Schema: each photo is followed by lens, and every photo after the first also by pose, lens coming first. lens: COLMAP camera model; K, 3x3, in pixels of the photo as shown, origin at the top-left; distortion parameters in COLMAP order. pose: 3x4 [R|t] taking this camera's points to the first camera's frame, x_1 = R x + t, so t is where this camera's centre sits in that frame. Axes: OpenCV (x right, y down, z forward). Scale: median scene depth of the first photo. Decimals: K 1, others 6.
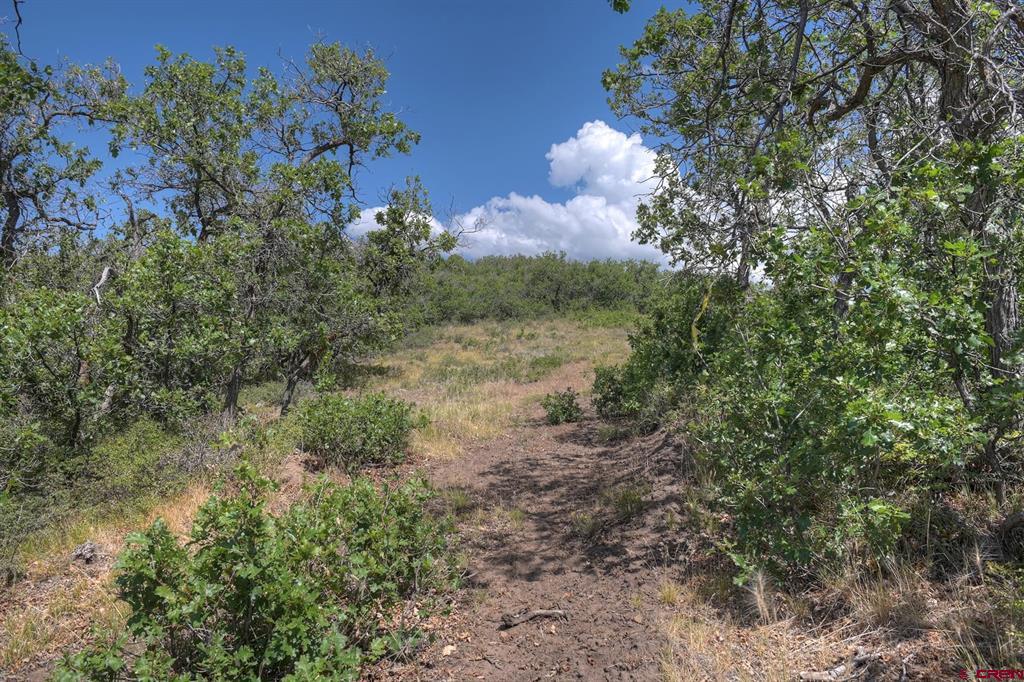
lens RADIAL K [[711.0, 0, 506.8], [0, 711.0, 336.8], [0, 0, 1]] dist [-0.039210, -0.008131]
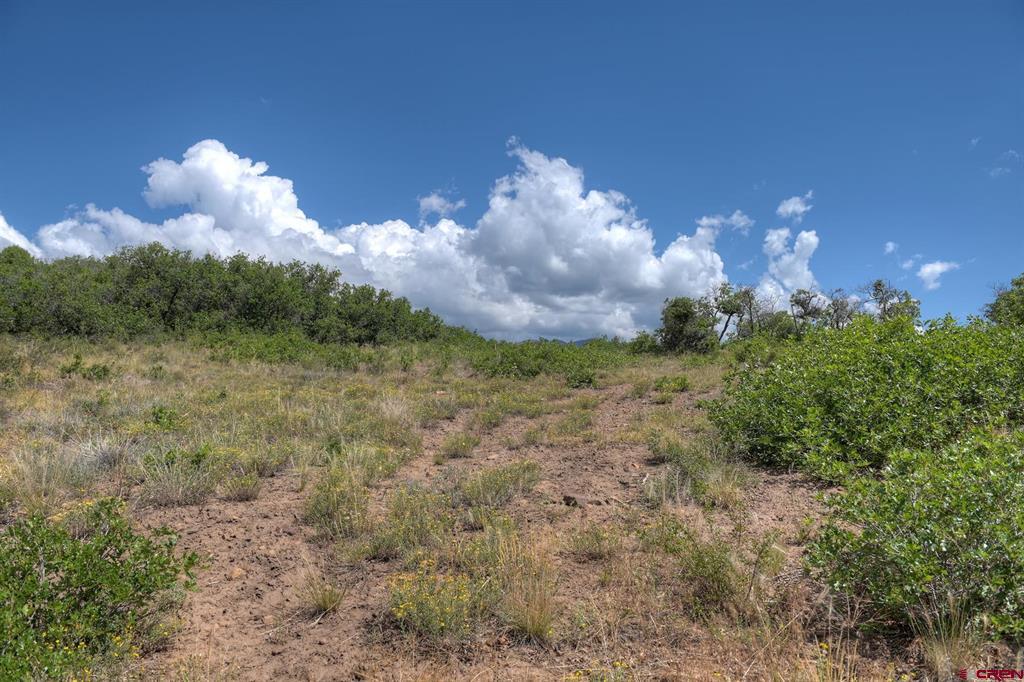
lens RADIAL K [[711.0, 0, 506.8], [0, 711.0, 336.8], [0, 0, 1]] dist [-0.039210, -0.008131]
pose [[0.851939, 0.073977, 0.518390, 0.004961], [-0.046106, 0.996723, -0.066465, -0.003308], [-0.521608, 0.032723, 0.852558, 0.347483]]
